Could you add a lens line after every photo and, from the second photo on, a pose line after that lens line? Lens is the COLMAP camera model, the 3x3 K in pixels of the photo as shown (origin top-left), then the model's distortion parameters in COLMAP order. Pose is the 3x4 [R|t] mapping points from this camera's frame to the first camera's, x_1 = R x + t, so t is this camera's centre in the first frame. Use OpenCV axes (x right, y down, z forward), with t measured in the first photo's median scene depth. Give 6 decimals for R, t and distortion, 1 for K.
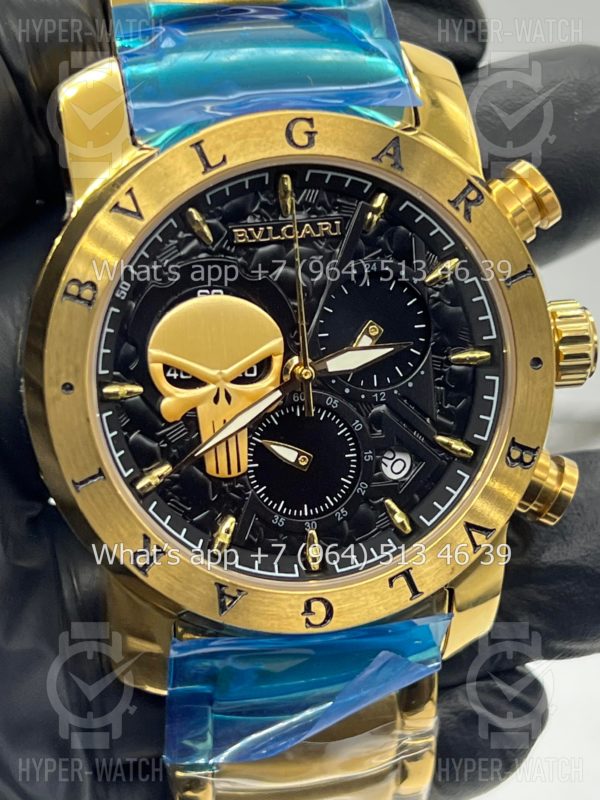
lens RADIAL K [[1907.3, 0, 298.0], [0, 1907.3, 398.2], [0, 0, 1]] dist [0.269367, 0.000000]
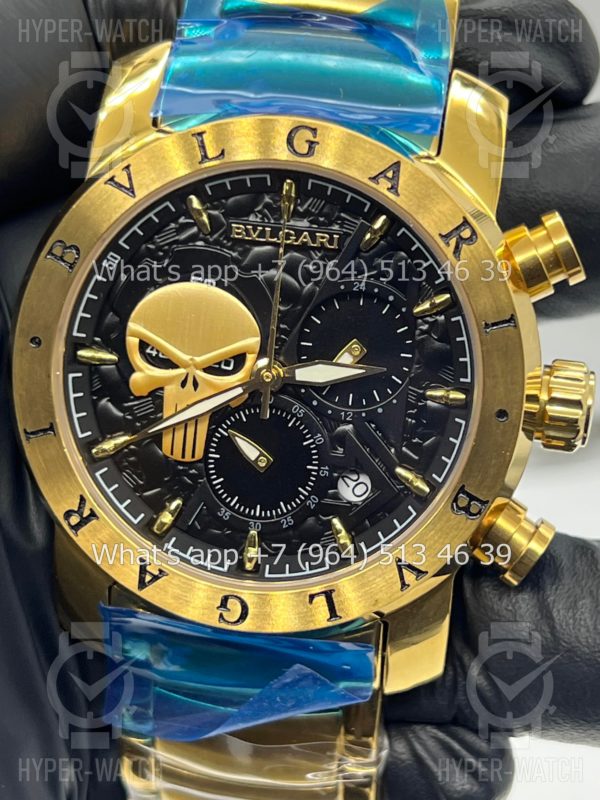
lens RADIAL K [[1907.3, 0, 299.2], [0, 1907.3, 398.0], [0, 0, 1]] dist [0.269367, 0.000000]
pose [[0.931344, 0.205669, -0.300497, 0.323139], [-0.207755, 0.977852, 0.025364, -0.030543], [0.299058, 0.038807, 0.953445, 0.041926]]
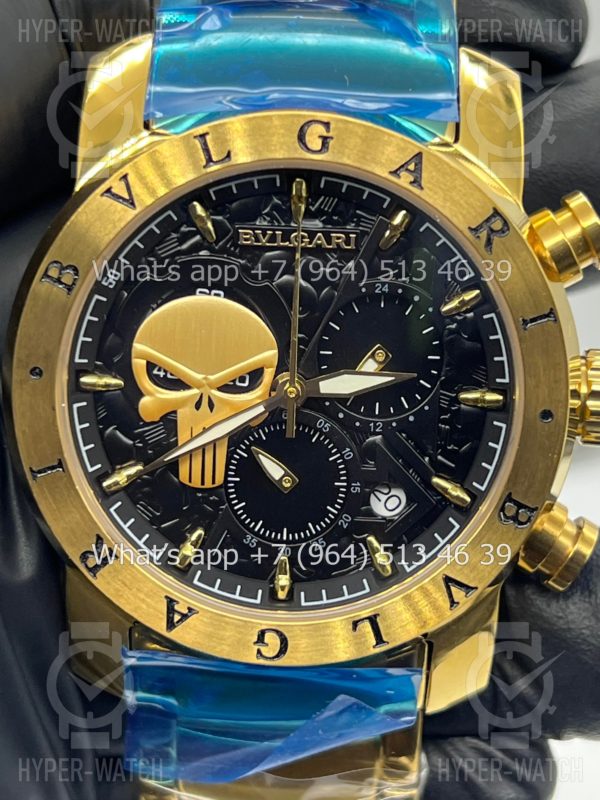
lens RADIAL K [[1907.3, 0, 293.5], [0, 1907.3, 401.1], [0, 0, 1]] dist [0.269367, 0.000000]
pose [[0.967266, 0.144887, -0.208335, 0.199586], [-0.138382, 0.989331, 0.045547, -0.050905], [0.212712, -0.015227, 0.976996, 0.083271]]
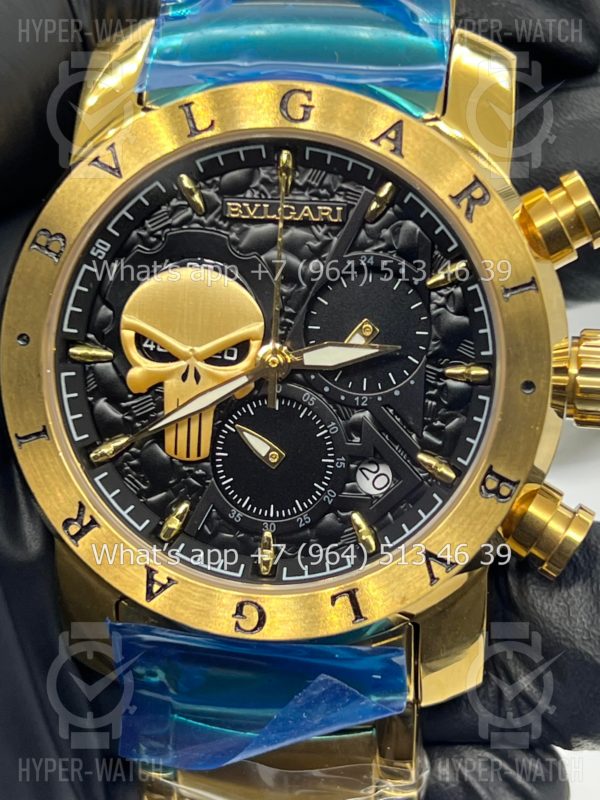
lens RADIAL K [[1907.3, 0, 301.1], [0, 1907.3, 399.9], [0, 0, 1]] dist [0.269367, 0.000000]
pose [[0.932910, 0.136132, -0.333388, 0.329347], [-0.155178, 0.987399, -0.031047, 0.032461], [0.324960, 0.080699, 0.942278, 0.121821]]
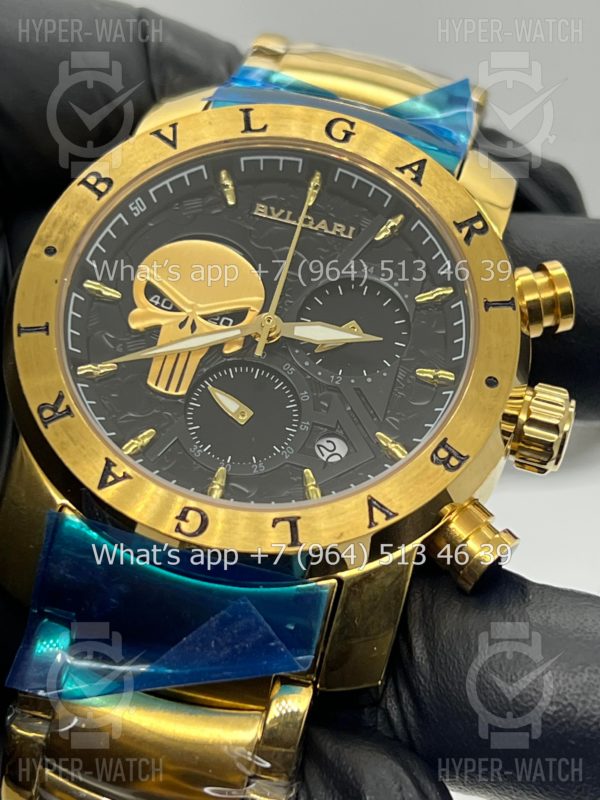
lens RADIAL K [[1907.3, 0, 300.0], [0, 1907.3, 396.8], [0, 0, 1]] dist [0.269367, 0.000000]
pose [[0.921048, 0.221216, -0.320520, 0.356913], [-0.358602, 0.802753, -0.476437, 0.502338], [0.151903, 0.553760, 0.818703, 0.179580]]
